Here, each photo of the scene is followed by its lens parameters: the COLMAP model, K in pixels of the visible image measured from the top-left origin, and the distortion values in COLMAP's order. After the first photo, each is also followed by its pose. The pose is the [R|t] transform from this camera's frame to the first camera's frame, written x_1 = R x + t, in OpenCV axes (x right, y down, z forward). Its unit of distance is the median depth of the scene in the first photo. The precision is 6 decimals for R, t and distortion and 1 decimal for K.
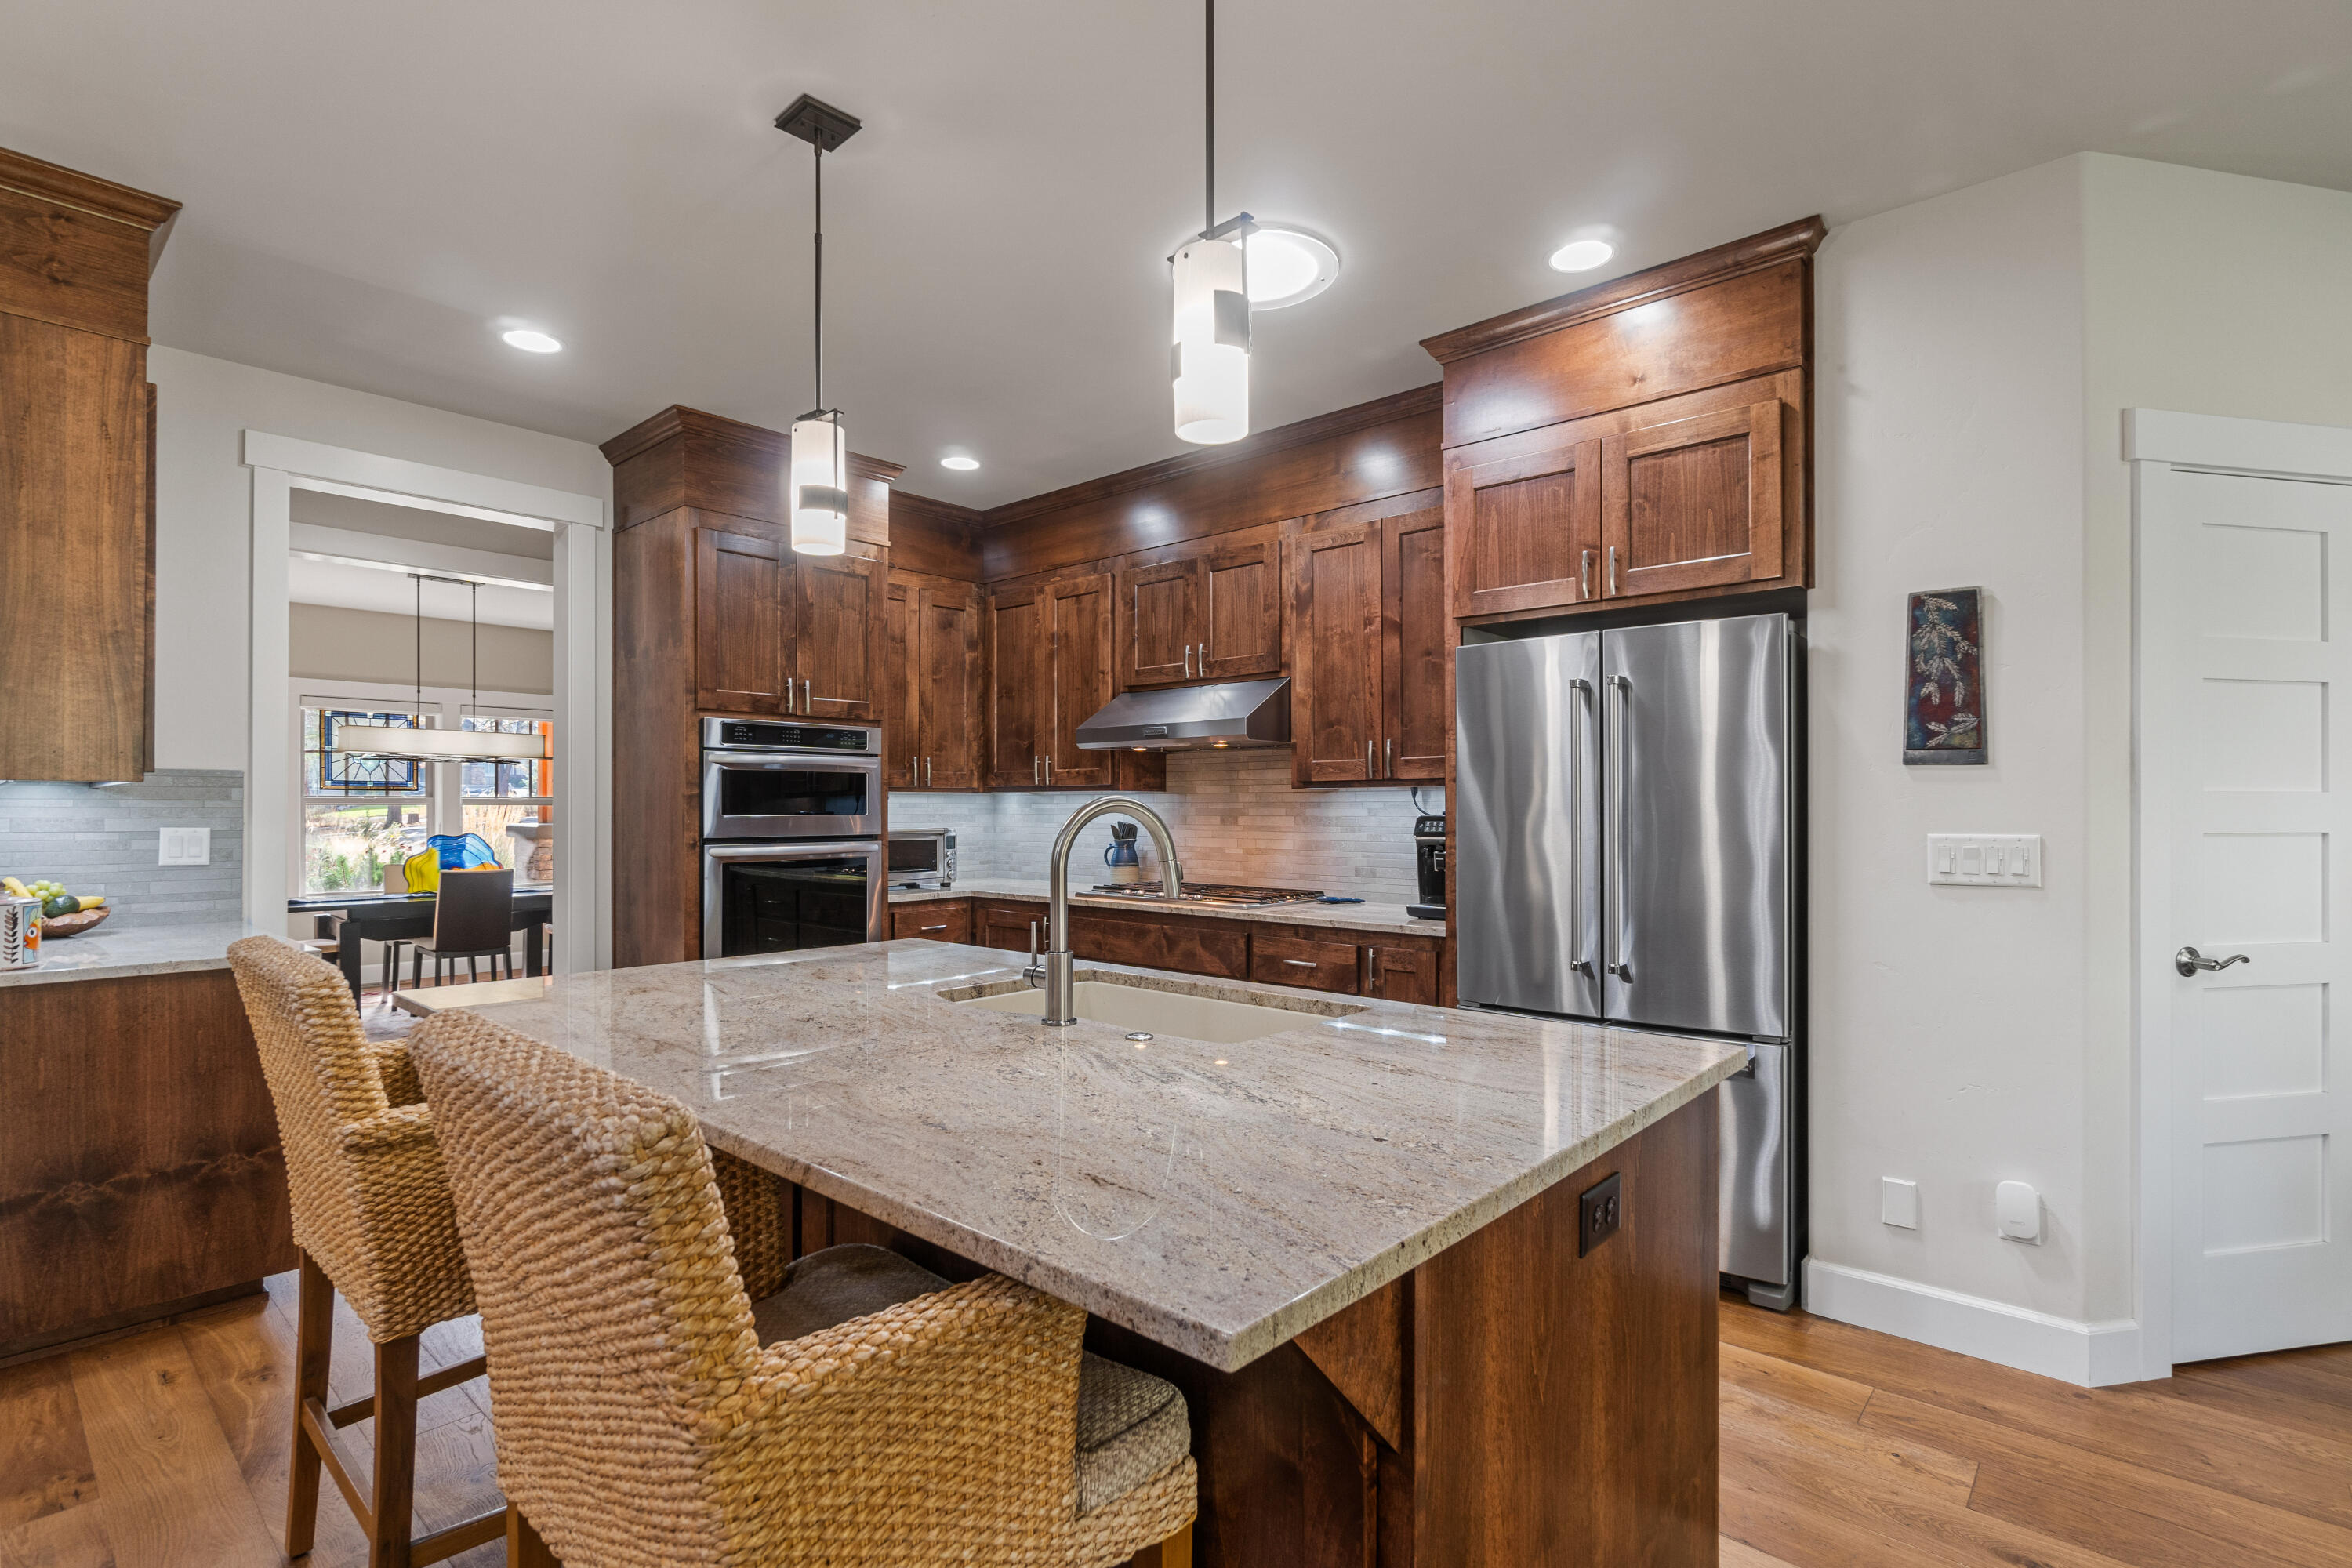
lens RADIAL K [[1102.9, 0, 1170.9], [0, 1102.9, 804.6], [0, 0, 1]] dist [-0.003077, 0.002443]
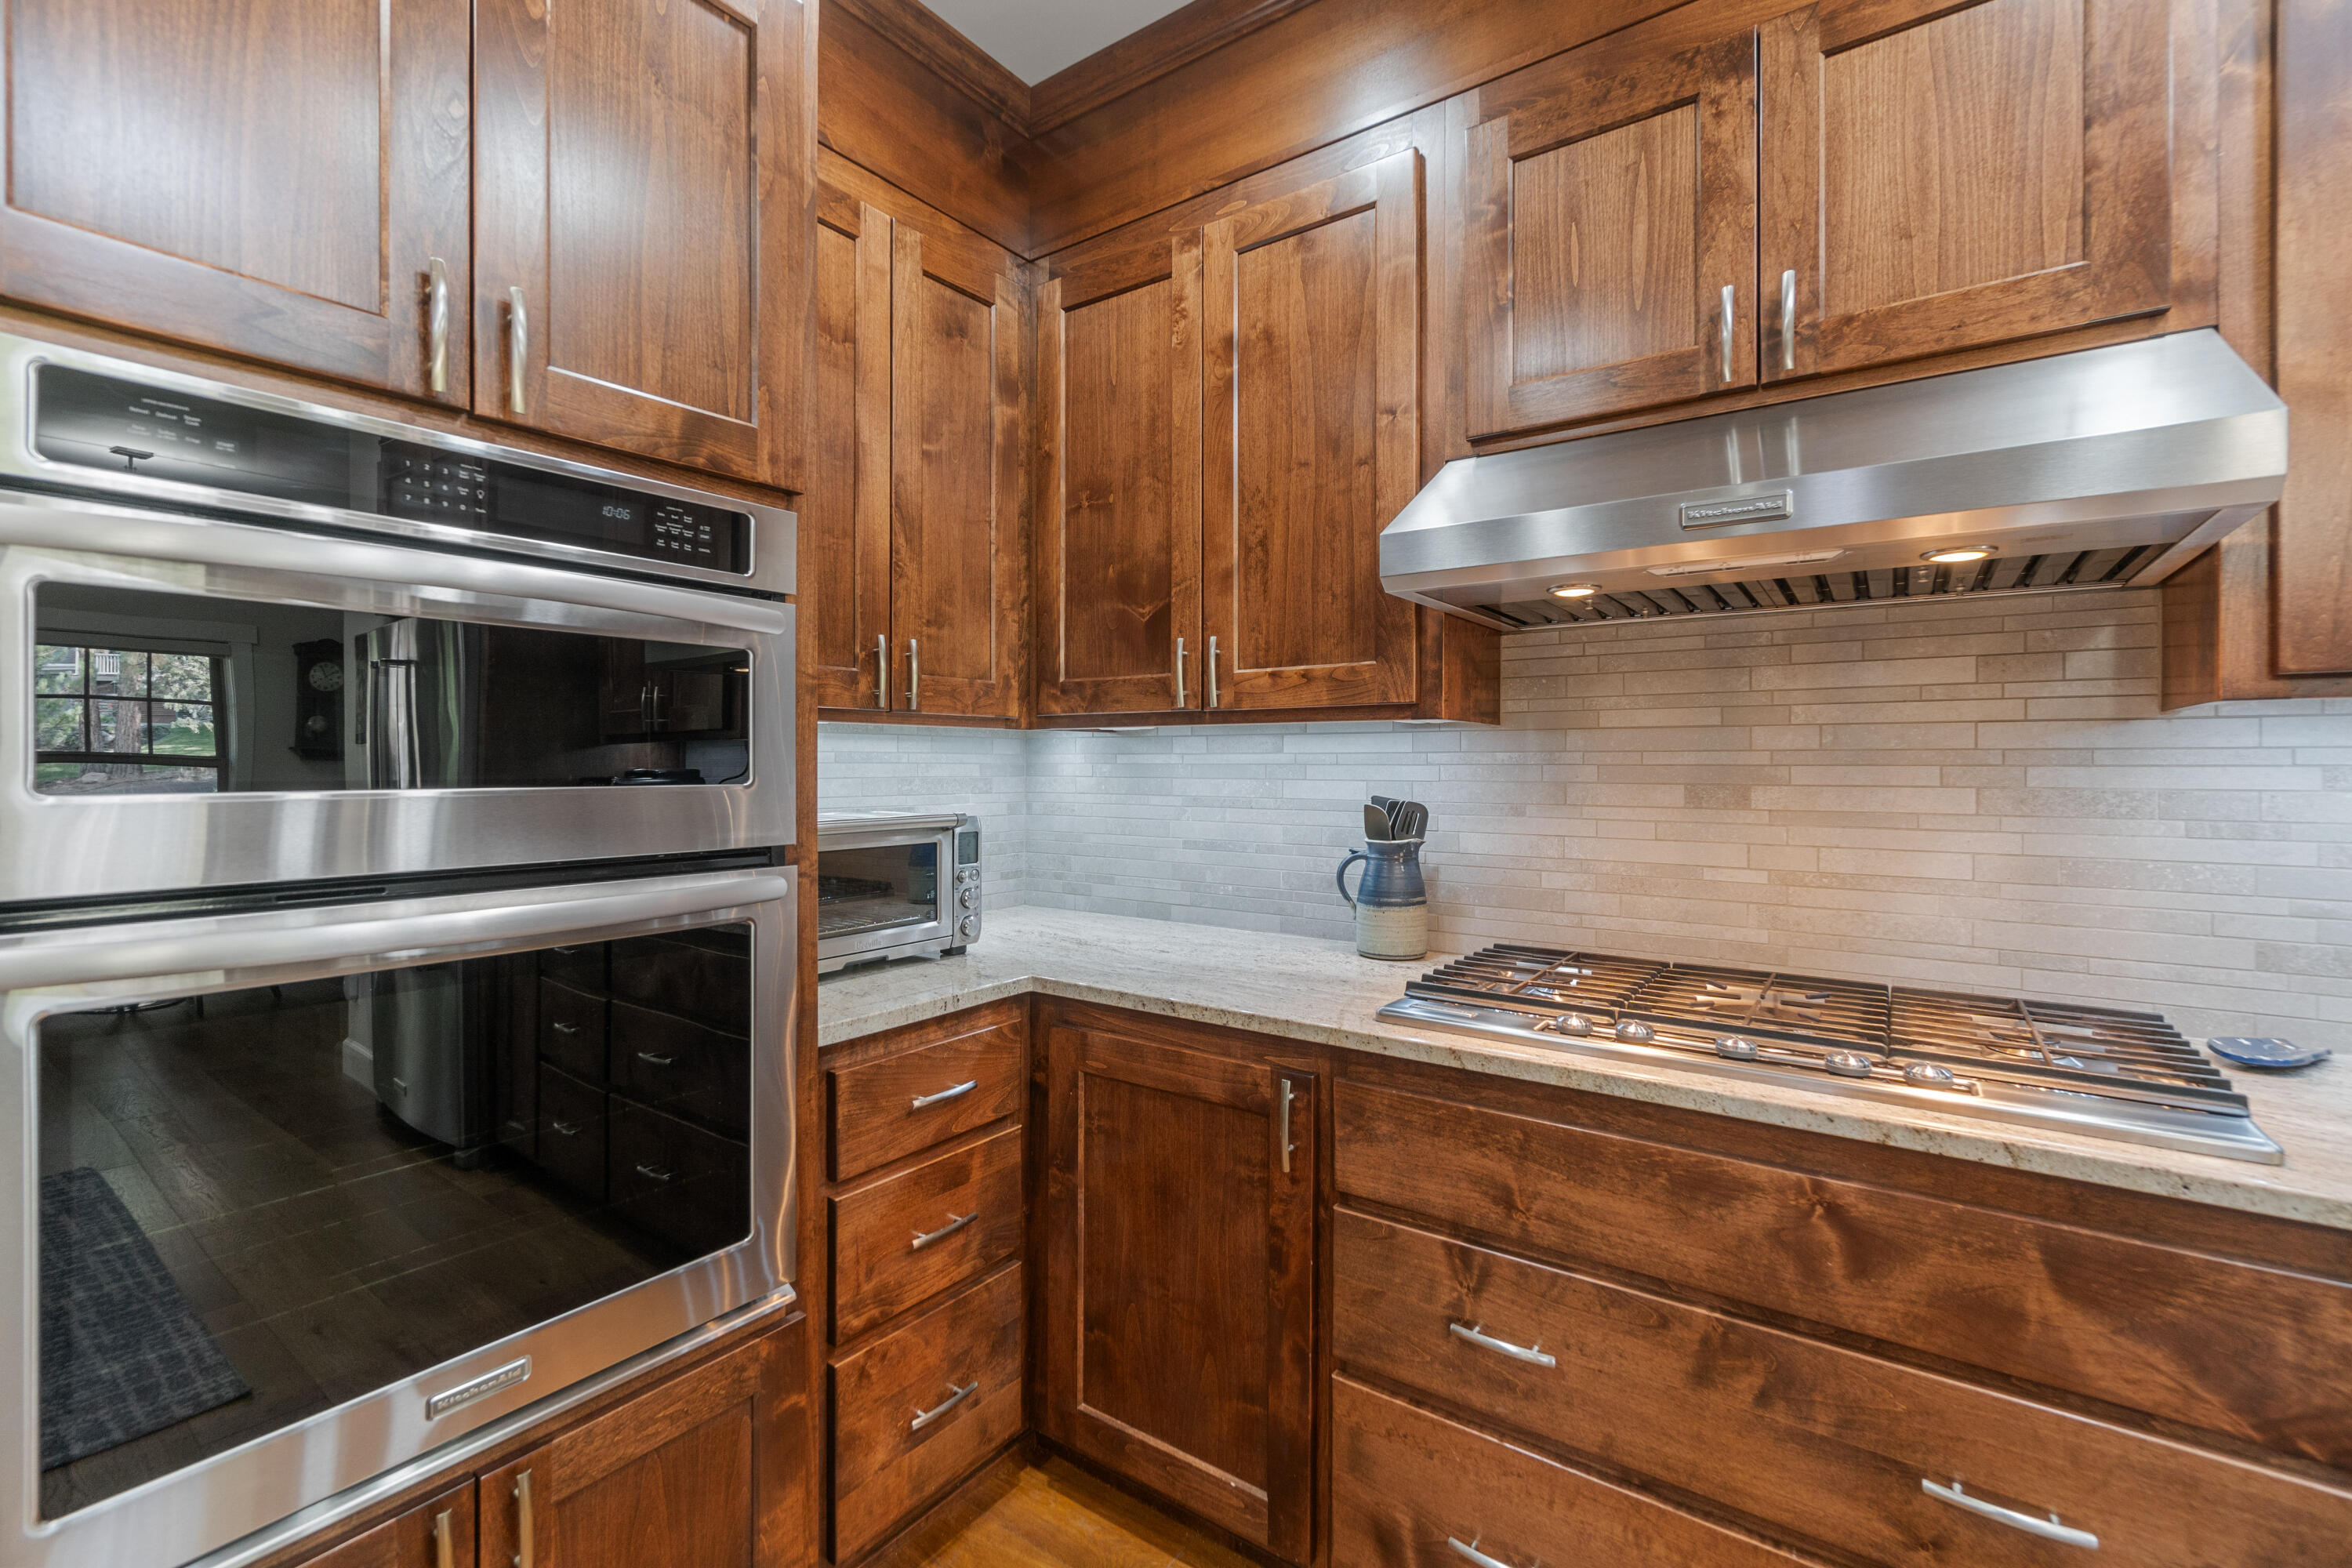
lens RADIAL K [[1013.2, 0, 1163.8], [0, 1013.2, 767.0], [0, 0, 1]] dist [-0.008006, 0.002117]
pose [[0.994514, 0.001929, 0.104585, -0.183279], [-0.002533, 0.999981, 0.005637, 0.002331], [-0.104572, -0.005871, 0.994500, 0.680102]]
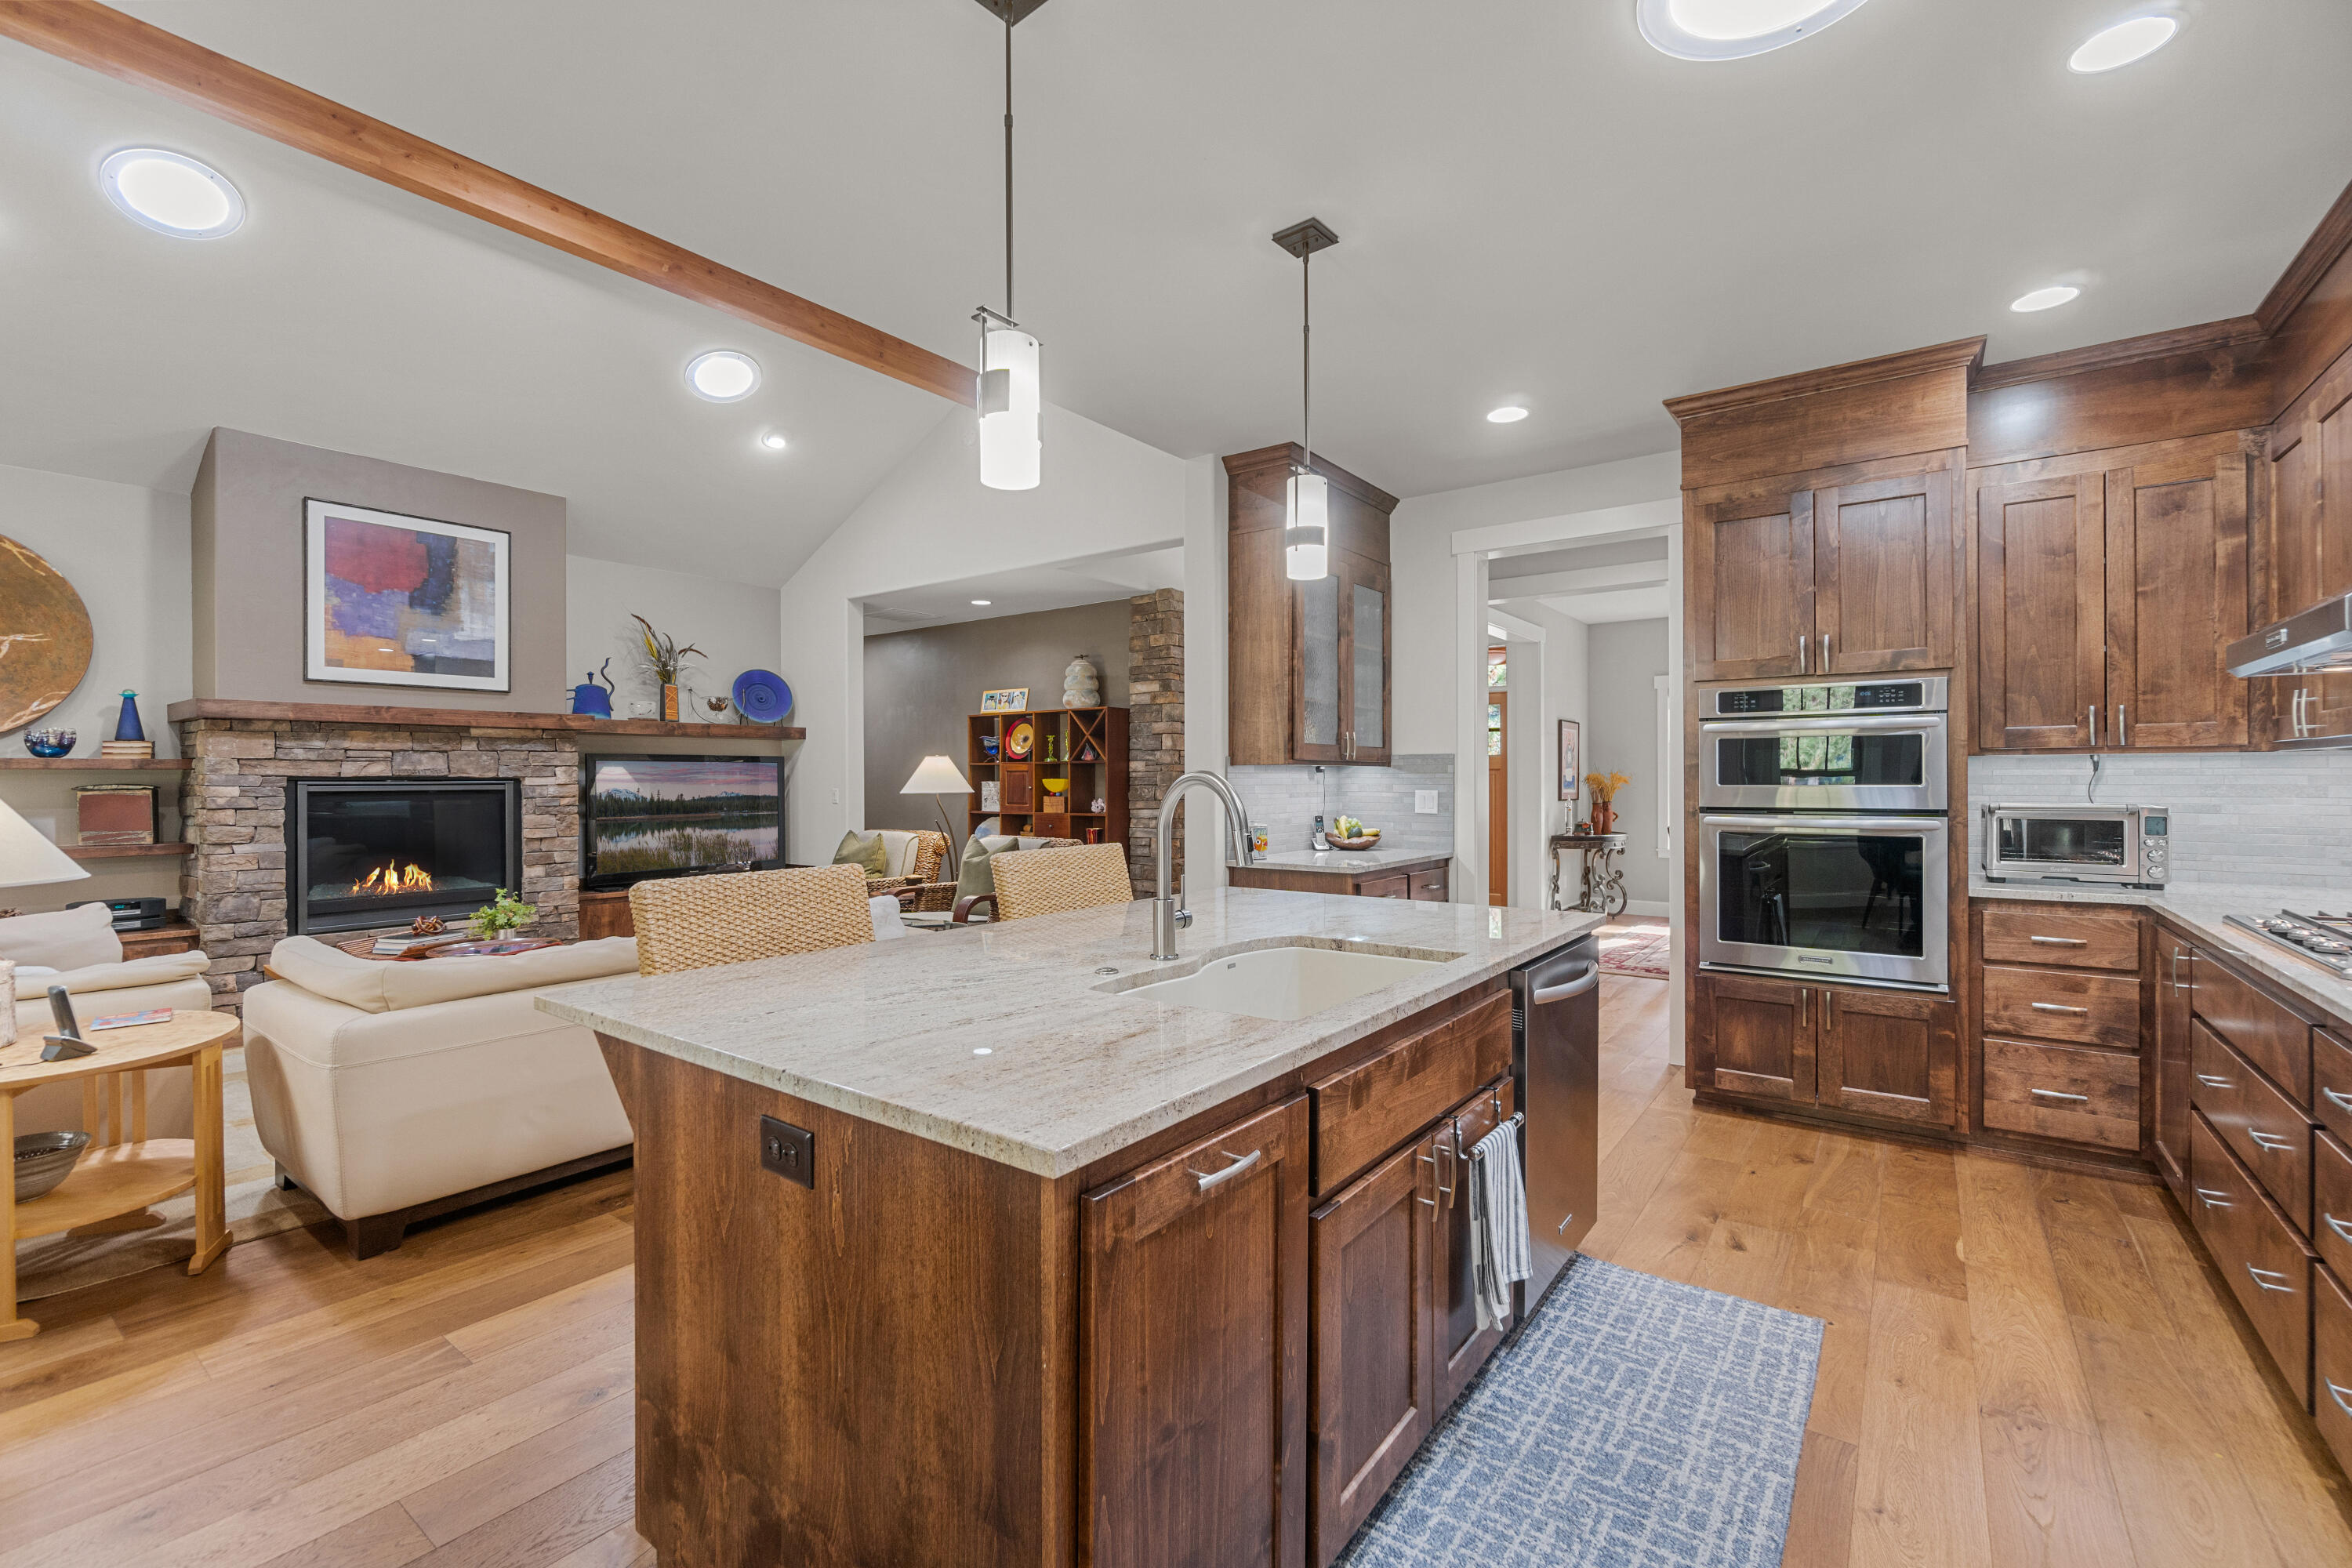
lens RADIAL K [[1013.2, 0, 1178.4], [0, 1013.2, 778.2], [0, 0, 1]] dist [-0.008006, 0.002117]
pose [[0.088785, -0.000103, -0.996051, 0.409004], [0.007281, 0.999973, 0.000546, -0.000218], [0.996024, -0.007301, 0.088783, 0.369383]]
